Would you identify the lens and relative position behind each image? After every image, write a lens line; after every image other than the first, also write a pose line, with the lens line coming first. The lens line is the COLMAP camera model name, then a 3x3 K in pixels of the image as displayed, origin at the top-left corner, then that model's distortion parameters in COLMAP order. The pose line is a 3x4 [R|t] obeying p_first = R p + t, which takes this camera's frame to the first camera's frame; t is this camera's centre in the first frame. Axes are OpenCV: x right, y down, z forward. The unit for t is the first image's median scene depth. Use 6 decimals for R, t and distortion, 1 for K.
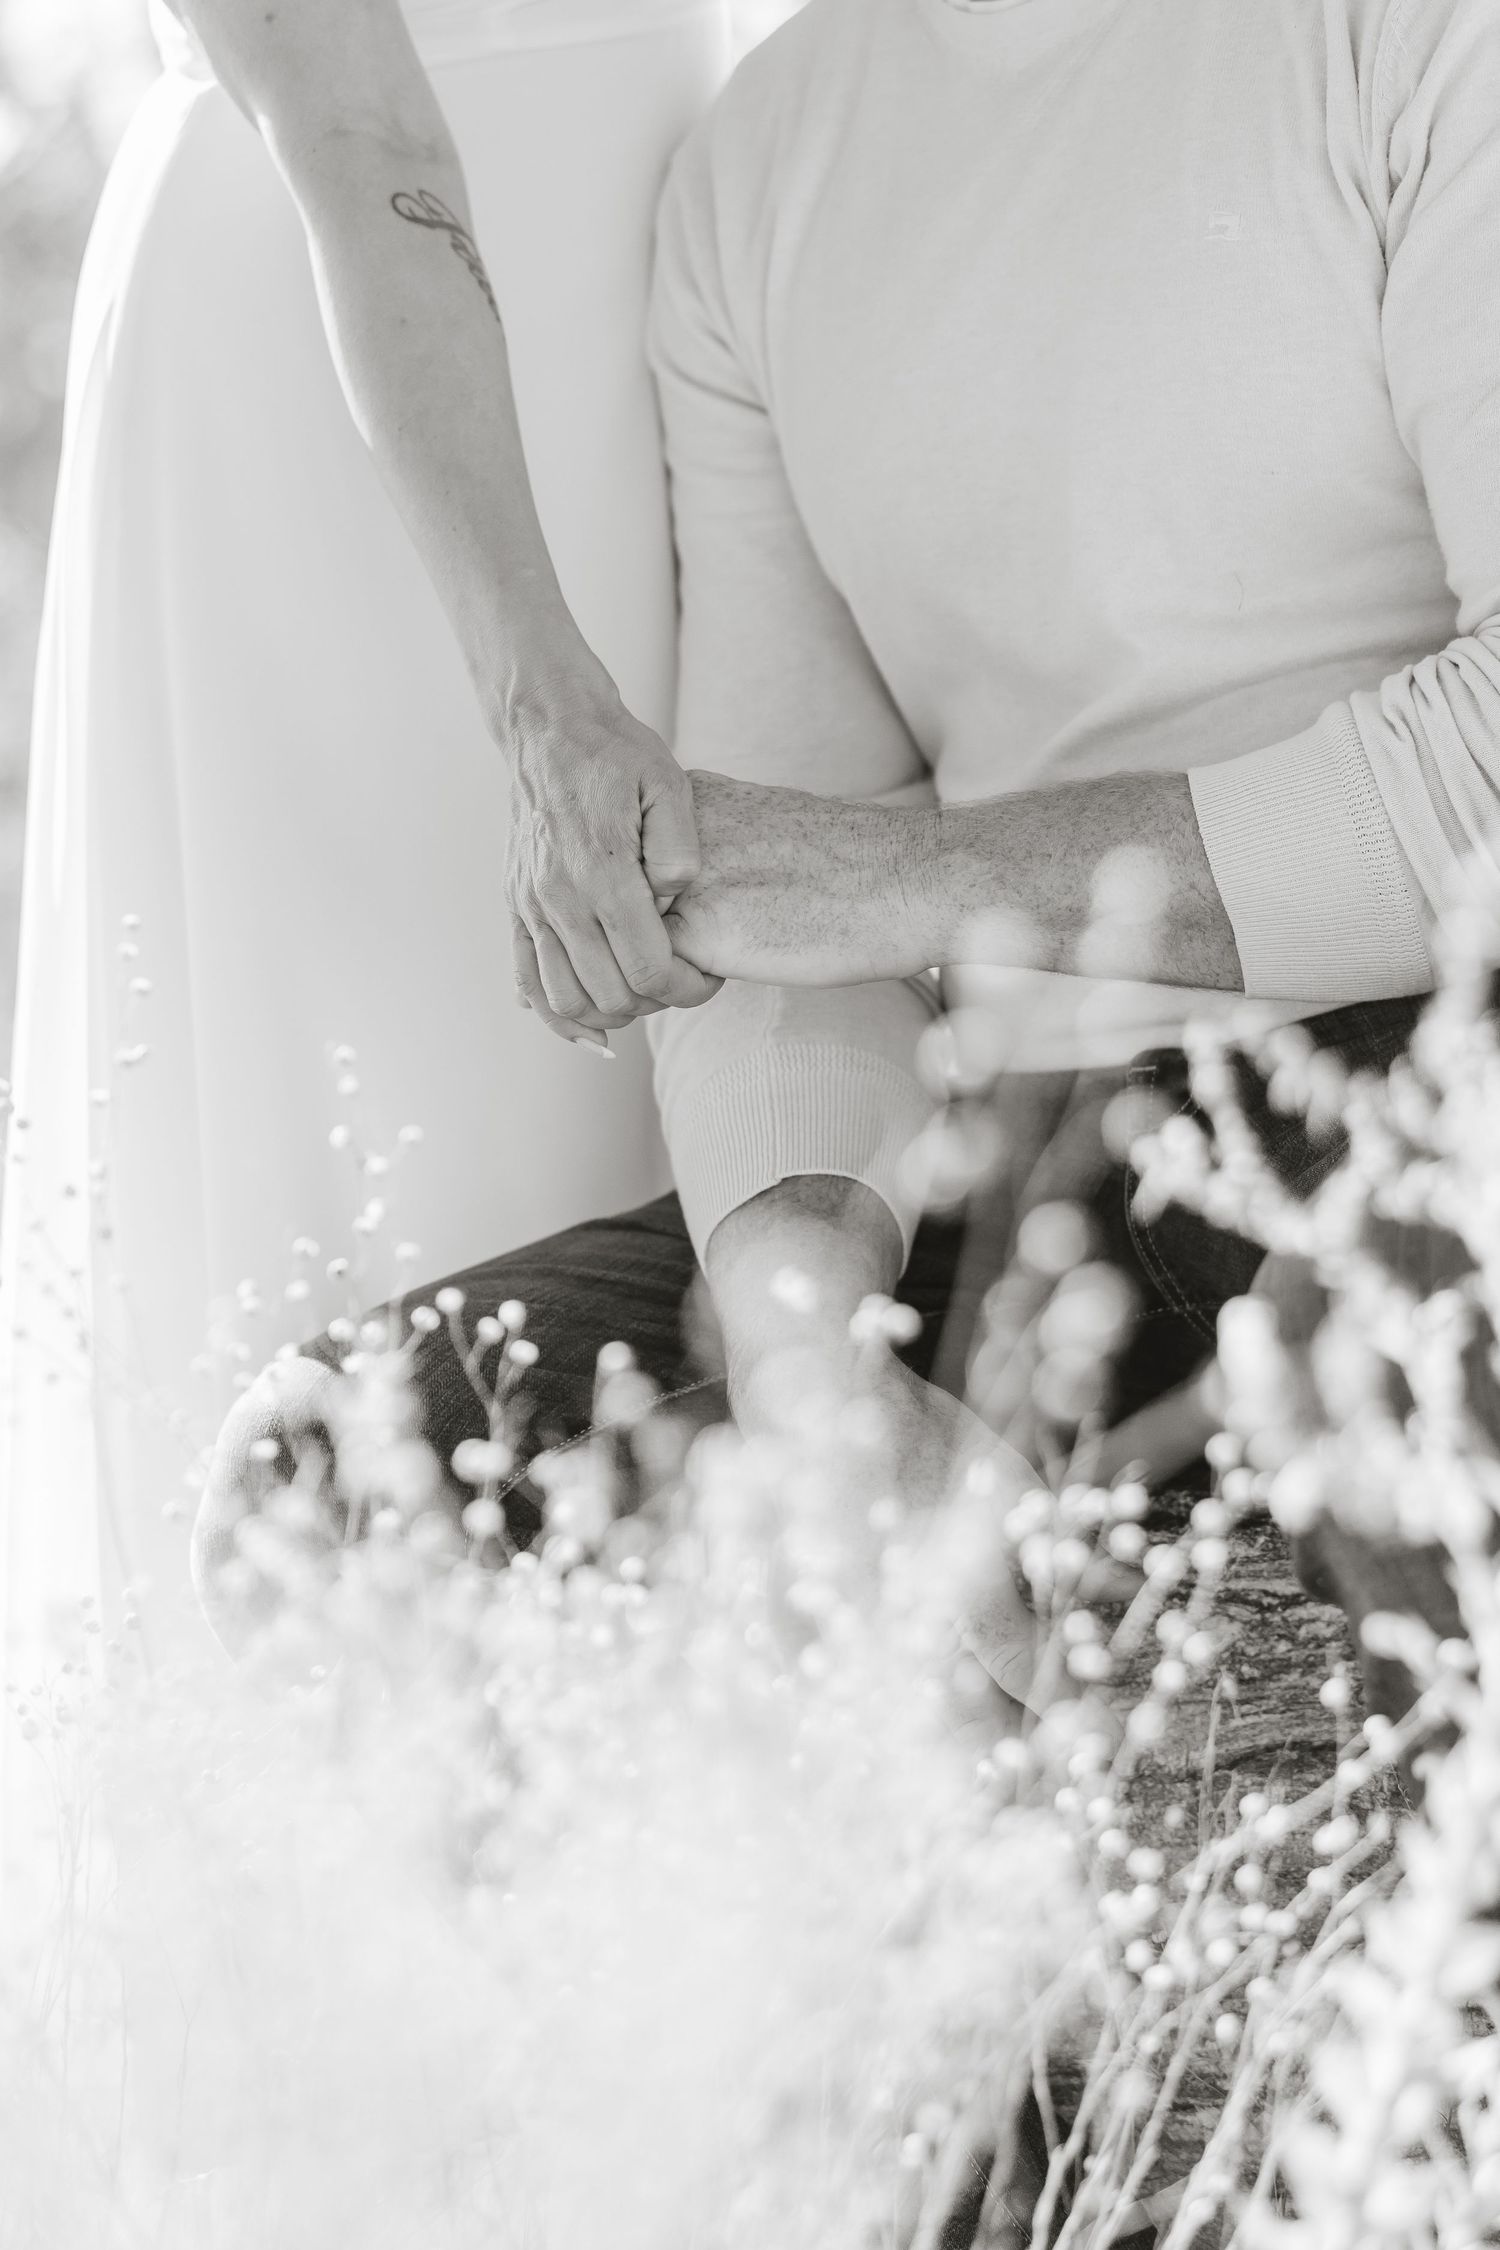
lens RADIAL K [[5453.8, 0, 749.7], [0, 5453.8, 1125.8], [0, 0, 1]] dist [0.132865, 0.000000]
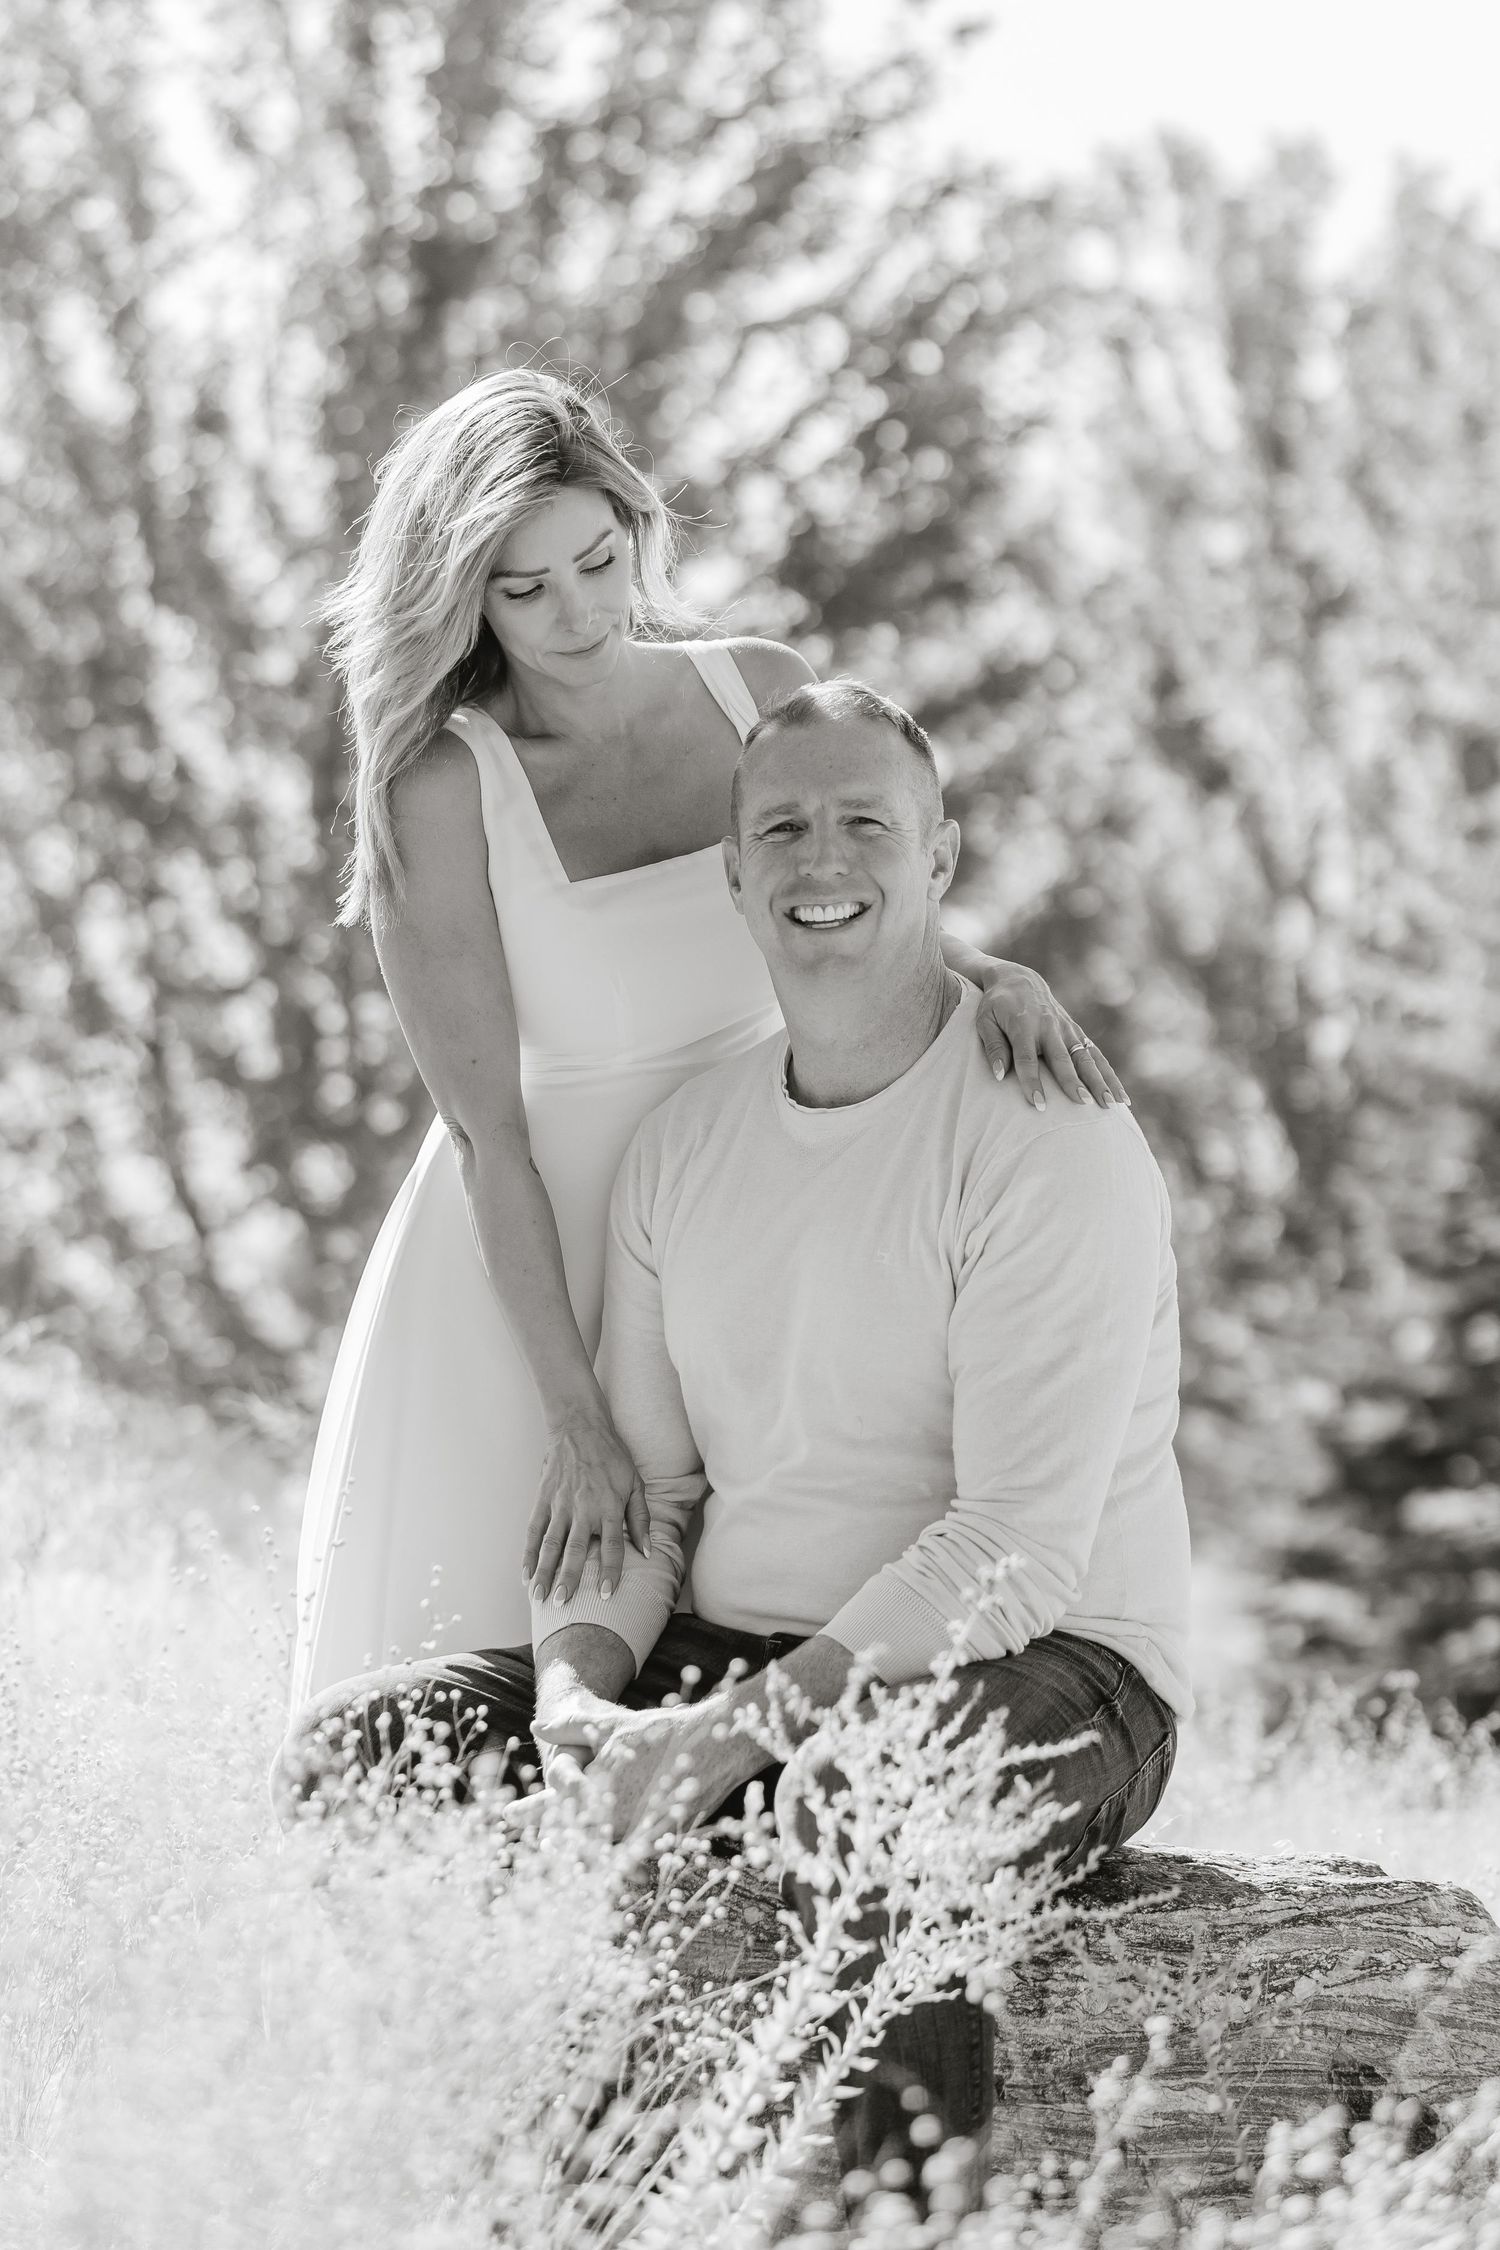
lens RADIAL K [[5453.8, 0, 750.1], [0, 5453.8, 1124.2], [0, 0, 1]] dist [0.132865, 0.000000]
pose [[0.978353, 0.205612, 0.023442, -0.029623], [-0.204198, 0.977549, -0.051970, -0.111953], [-0.033601, 0.046058, 0.998373, -1.314649]]
